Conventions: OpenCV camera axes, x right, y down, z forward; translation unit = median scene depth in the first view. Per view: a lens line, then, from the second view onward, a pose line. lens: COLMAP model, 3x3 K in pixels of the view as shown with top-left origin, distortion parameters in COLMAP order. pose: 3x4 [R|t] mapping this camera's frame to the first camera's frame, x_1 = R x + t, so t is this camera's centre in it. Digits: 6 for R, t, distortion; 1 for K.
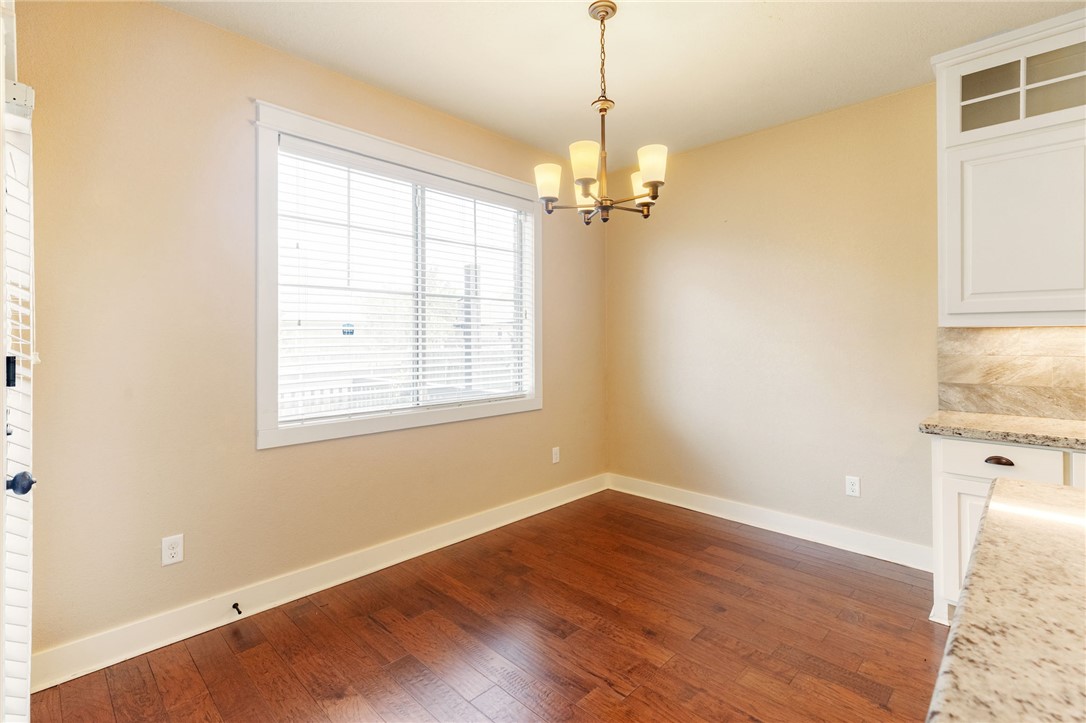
lens RADIAL K [[502.8, 0, 541.3], [0, 502.8, 347.0], [0, 0, 1]] dist [0.004069, 0.000627]
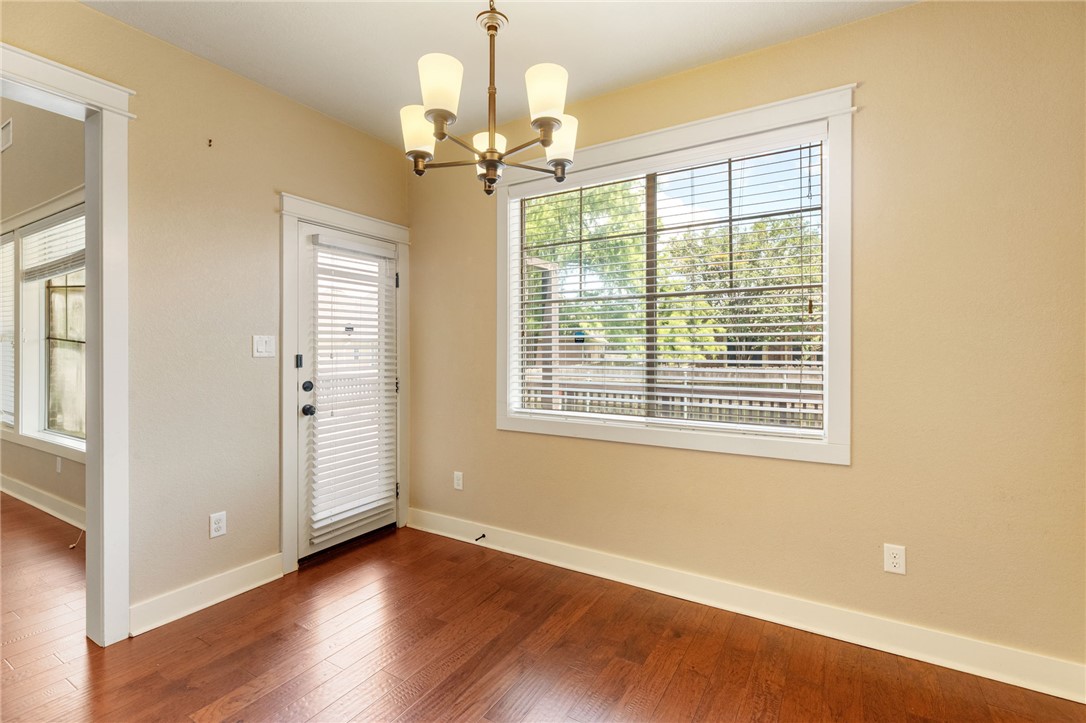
lens RADIAL K [[502.8, 0, 543.1], [0, 502.8, 352.5], [0, 0, 1]] dist [0.004069, 0.000627]
pose [[0.221136, 0.006950, -0.975218, 0.660472], [-0.014809, 0.999883, 0.003768, -0.005891], [0.975131, 0.013609, 0.221213, 0.702214]]
